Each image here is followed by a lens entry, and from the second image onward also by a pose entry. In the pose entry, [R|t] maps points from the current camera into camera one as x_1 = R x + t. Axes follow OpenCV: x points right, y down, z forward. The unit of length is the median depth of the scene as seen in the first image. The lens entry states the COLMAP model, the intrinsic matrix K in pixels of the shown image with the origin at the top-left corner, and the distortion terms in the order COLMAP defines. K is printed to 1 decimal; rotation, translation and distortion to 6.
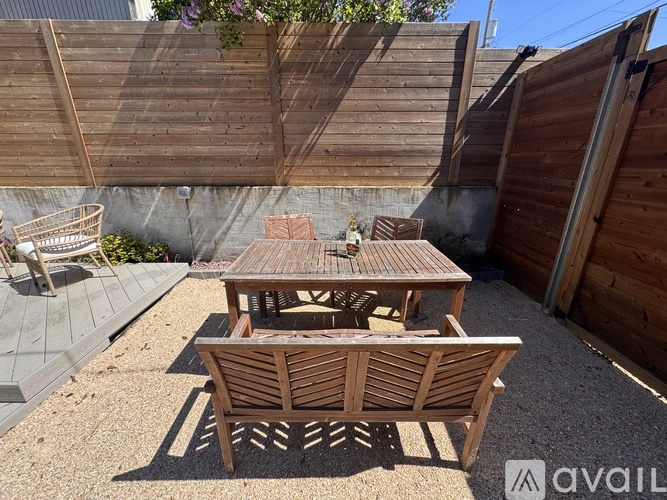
lens RADIAL K [[263.6, 0, 333.5], [0, 263.6, 250.0], [0, 0, 1]] dist [-0.004167, -0.000231]
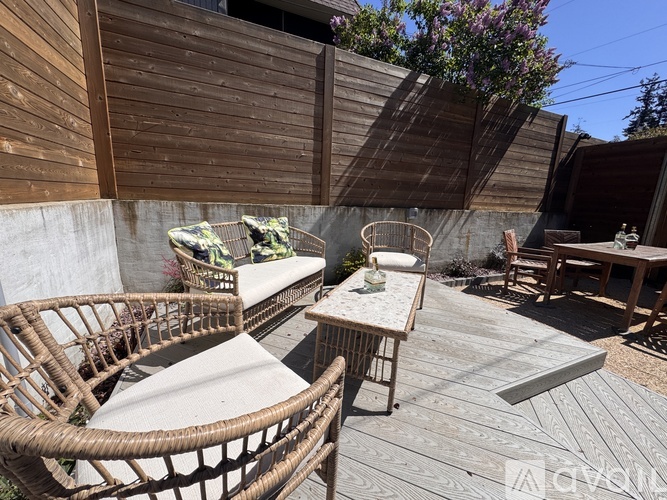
lens RADIAL K [[263.6, 0, 333.5], [0, 263.6, 250.0], [0, 0, 1]] dist [-0.004167, -0.000231]
pose [[0.920180, -0.038699, 0.389579, -1.335506], [0.085632, 0.990902, -0.103831, 0.022369], [-0.382016, 0.128904, 0.915122, 0.130344]]
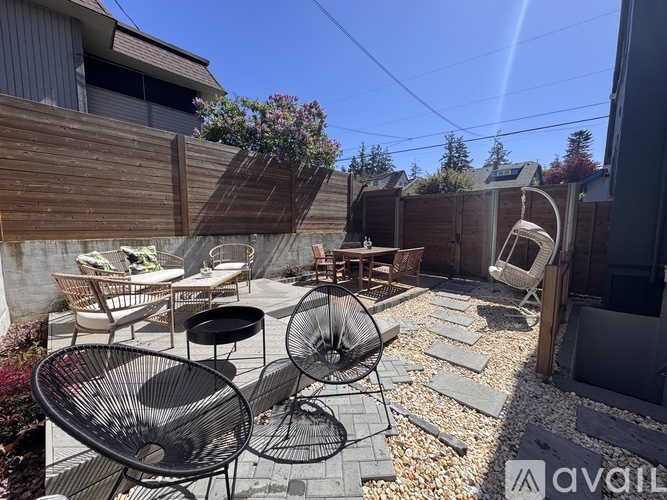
lens RADIAL K [[263.6, 0, 333.5], [0, 263.6, 250.0], [0, 0, 1]] dist [-0.004167, -0.000231]
pose [[0.689872, -0.068261, 0.720706, -1.458875], [0.232199, 0.963809, -0.130978, 0.199959], [-0.685683, 0.257705, 0.680755, -0.488874]]
